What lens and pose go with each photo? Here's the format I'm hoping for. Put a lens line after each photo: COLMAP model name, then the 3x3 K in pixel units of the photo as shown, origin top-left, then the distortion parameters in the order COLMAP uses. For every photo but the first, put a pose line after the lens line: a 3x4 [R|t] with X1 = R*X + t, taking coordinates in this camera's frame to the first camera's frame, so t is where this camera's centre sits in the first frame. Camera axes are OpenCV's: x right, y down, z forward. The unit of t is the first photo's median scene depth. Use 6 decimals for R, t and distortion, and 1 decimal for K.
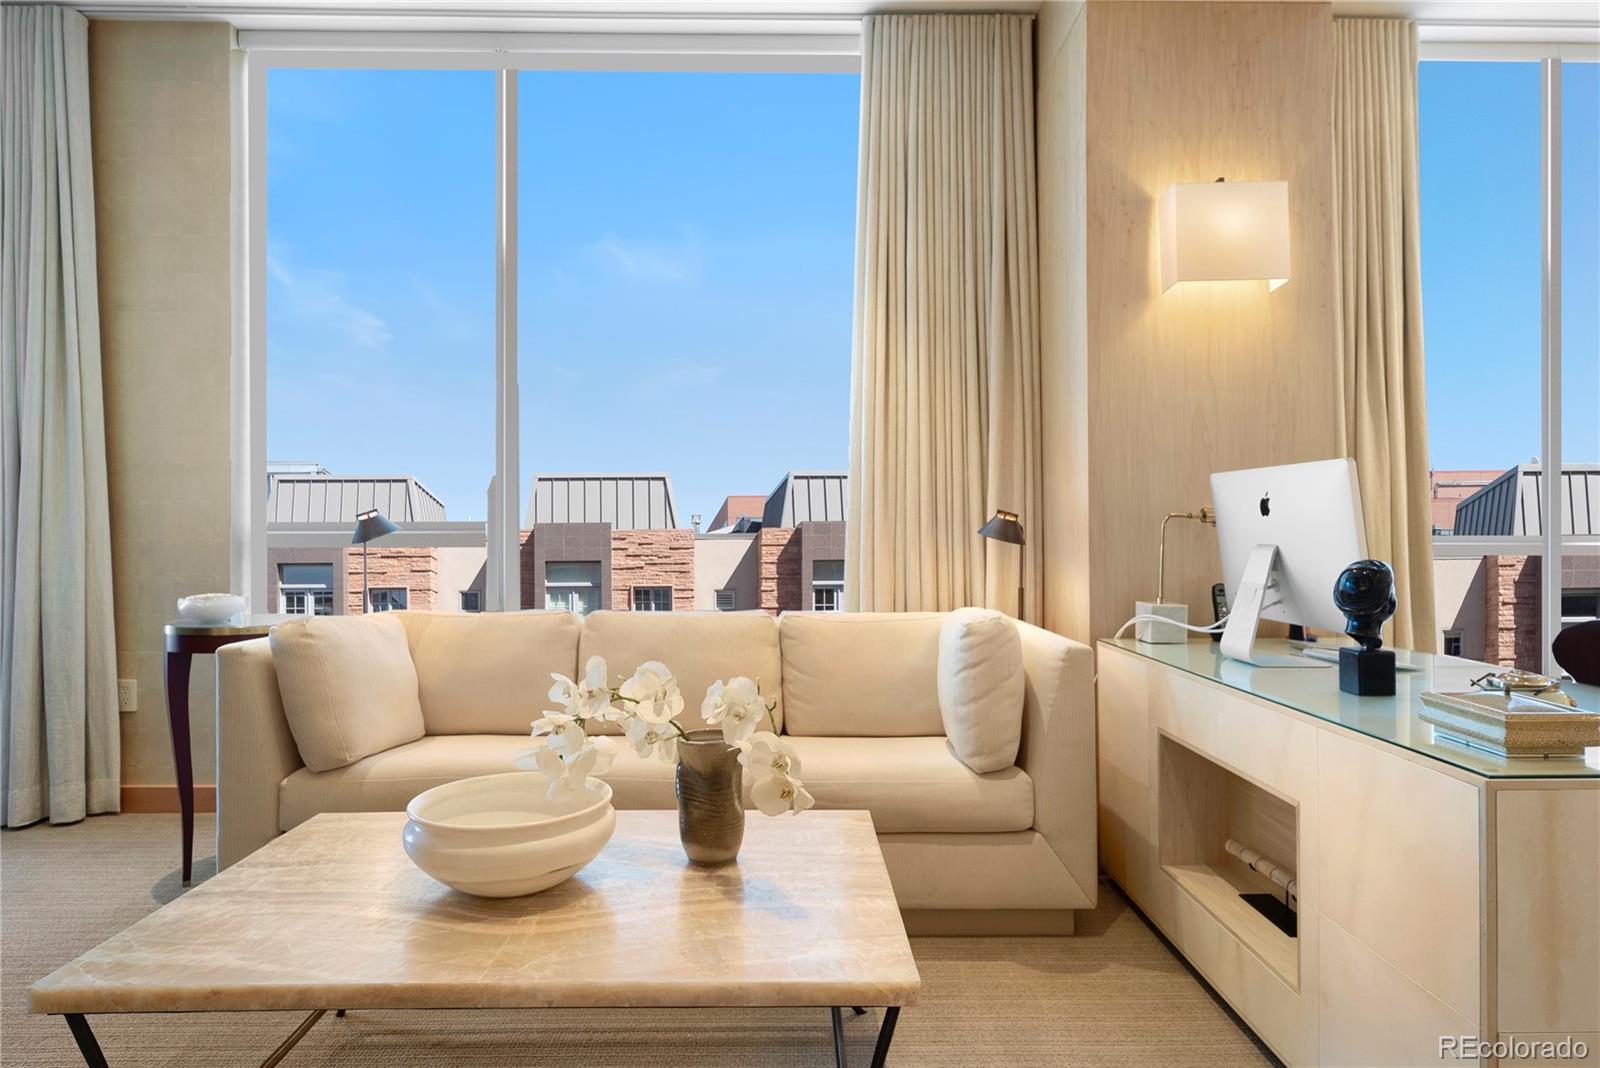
lens RADIAL K [[937.0, 0, 801.1], [0, 937.0, 539.0], [0, 0, 1]] dist [-0.000736, 0.001833]
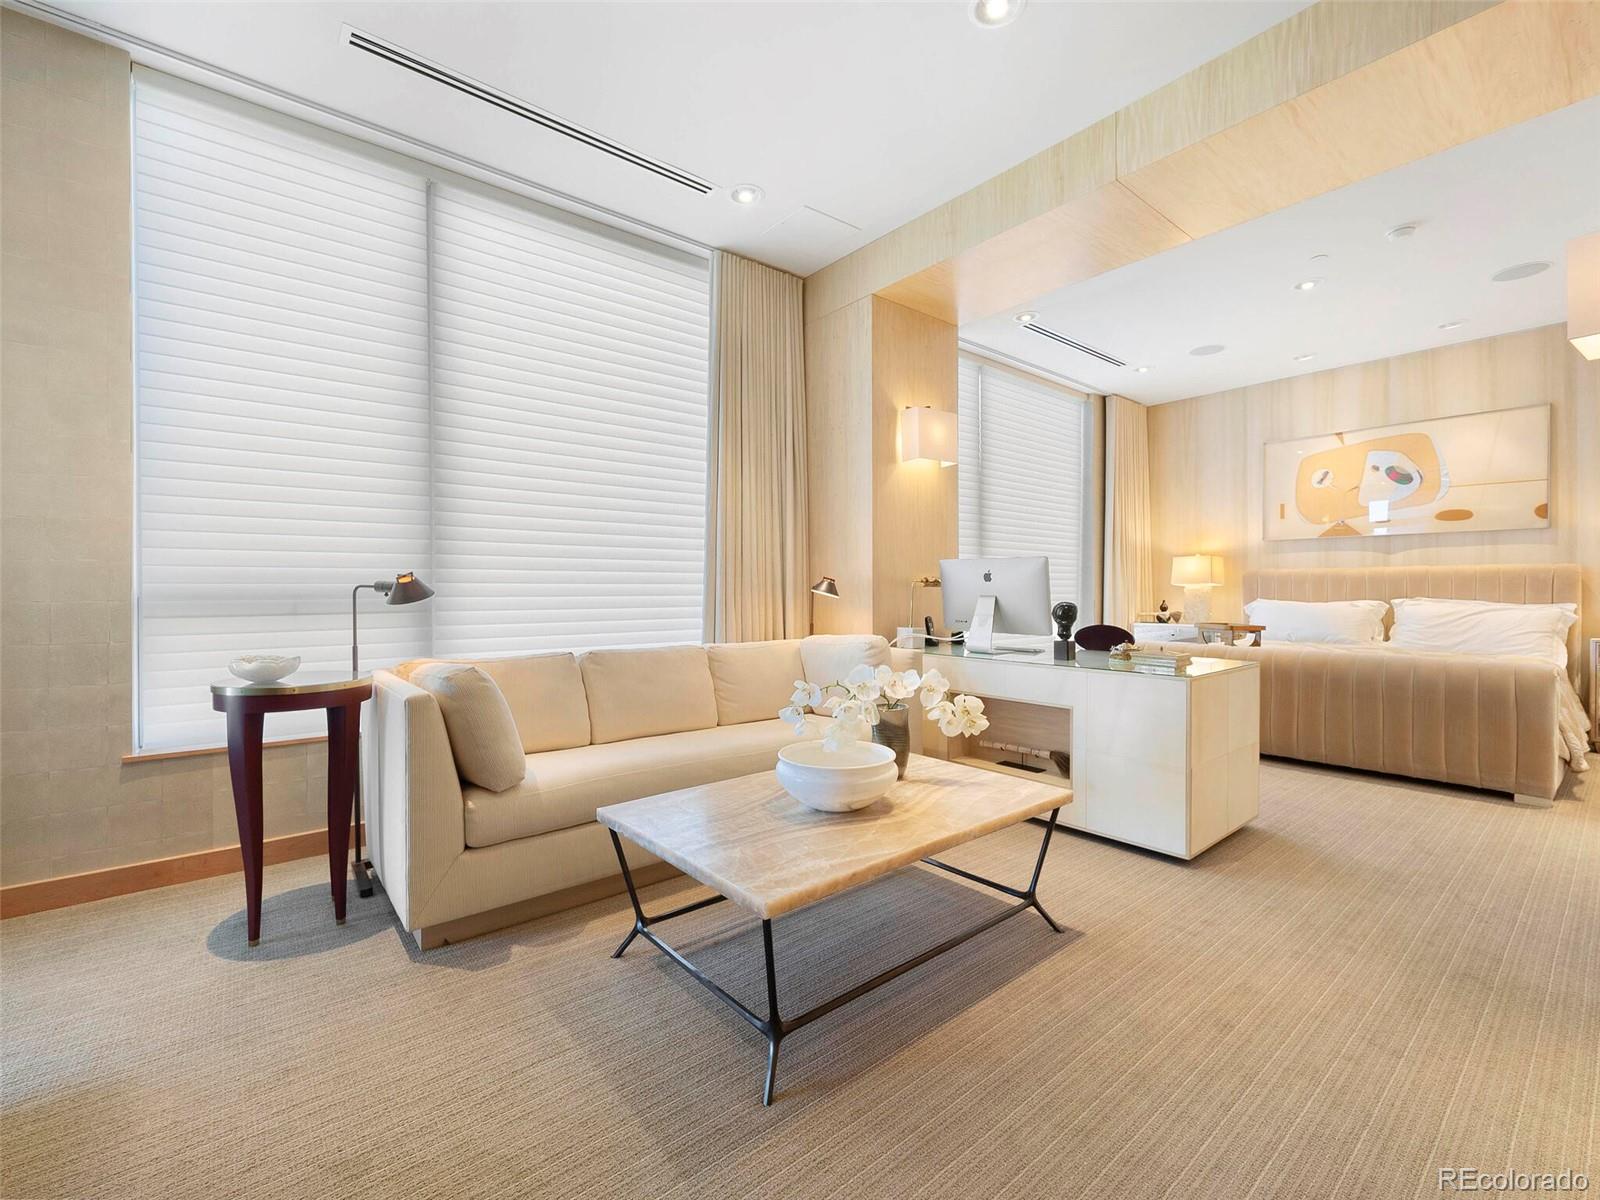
lens RADIAL K [[694.6, 0, 800.4], [0, 694.6, 591.6], [0, 0, 1]] dist [-0.000862, -0.001848]
pose [[0.781114, -0.005348, 0.624365, -0.662166], [0.007582, 0.999971, -0.000920, -0.003935], [-0.624342, 0.005452, 0.781132, 0.050269]]
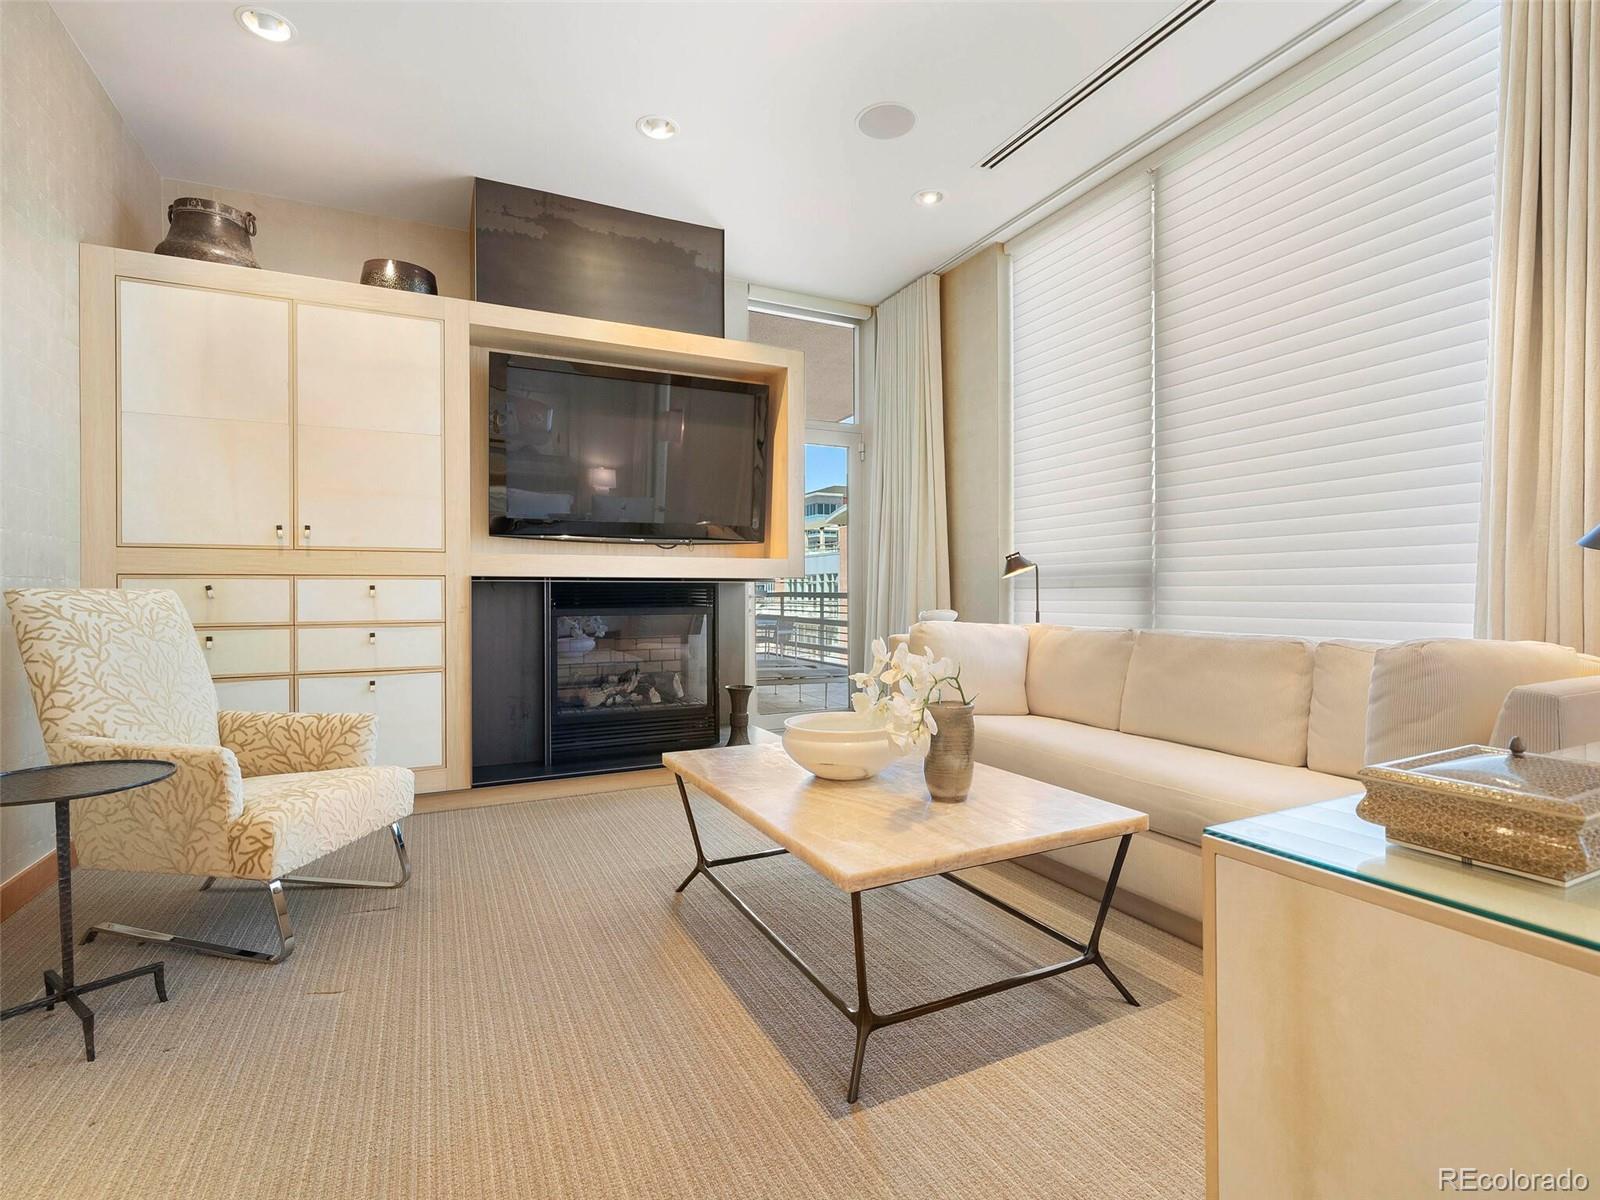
lens RADIAL K [[772.9, 0, 801.7], [0, 772.9, 593.8], [0, 0, 1]] dist [-0.003161, -0.000228]
pose [[0.419107, -0.008779, -0.907894, 0.510267], [0.007799, 0.999951, -0.006069, 0.039241], [0.907903, -0.004537, 0.419155, 0.228364]]
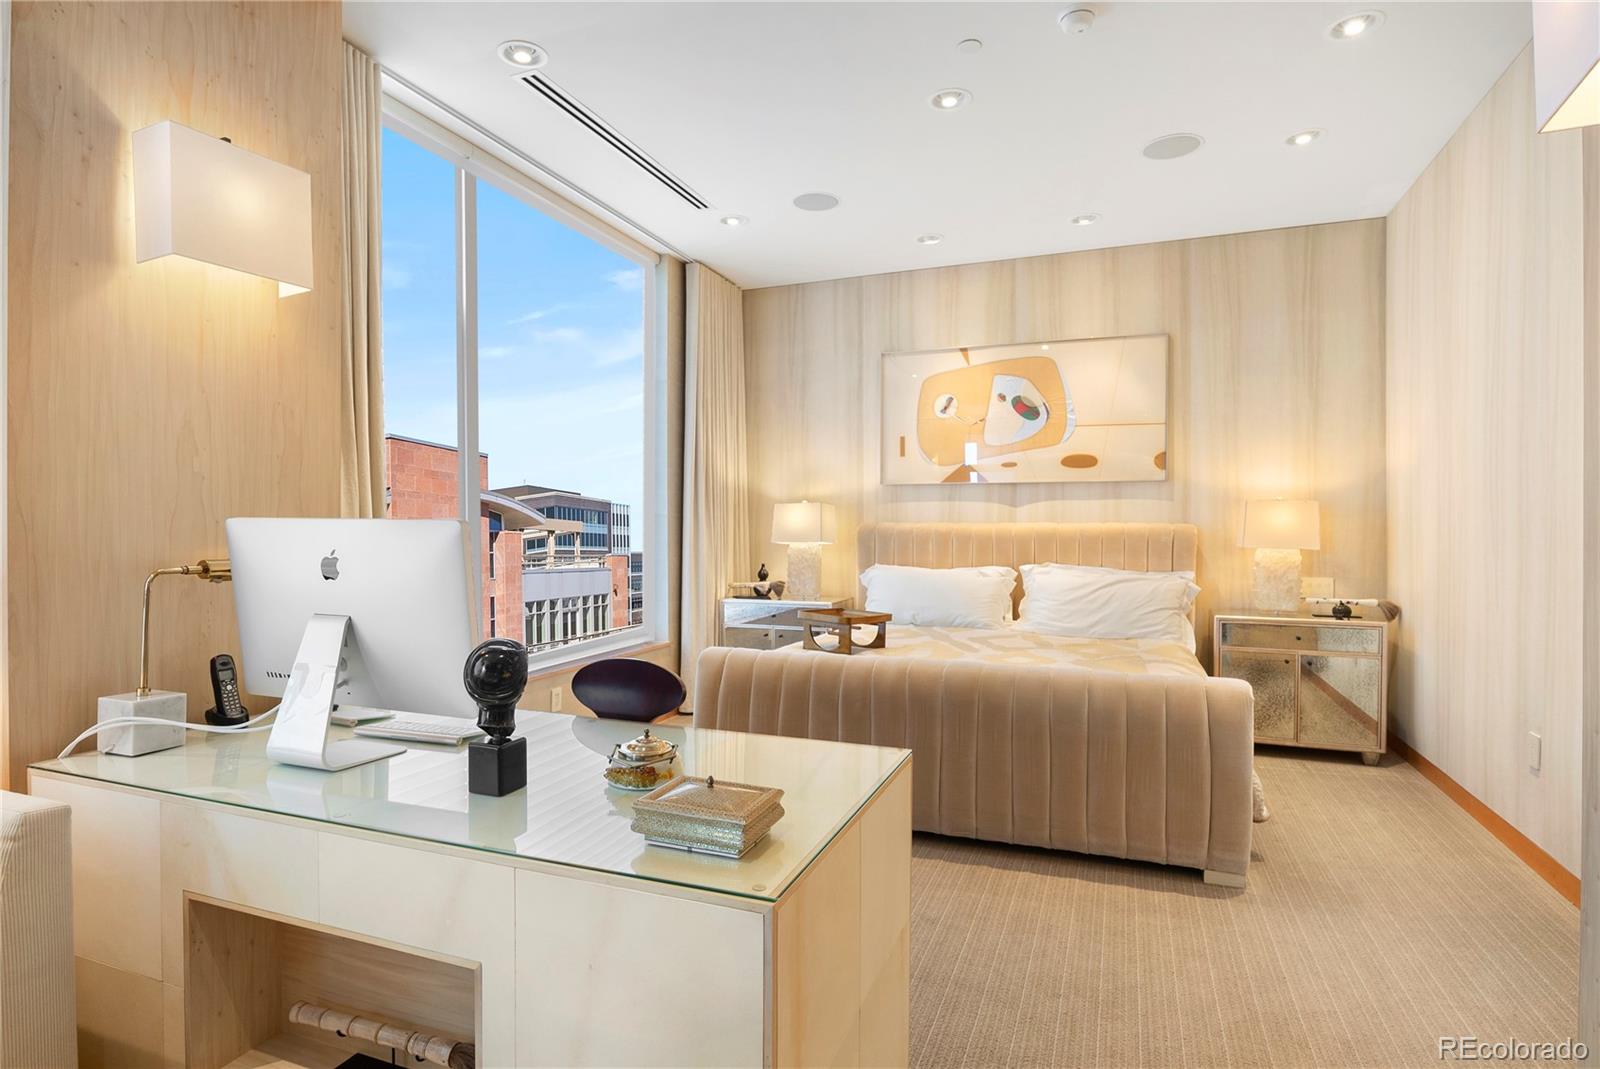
lens RADIAL K [[842.9, 0, 802.5], [0, 842.9, 521.0], [0, 0, 1]] dist [-0.006048, -0.000428]
pose [[0.373332, 0.006776, 0.927673, -0.022811], [0.005684, 0.999938, -0.009592, -0.055500], [-0.927680, 0.008854, 0.373271, 0.295149]]
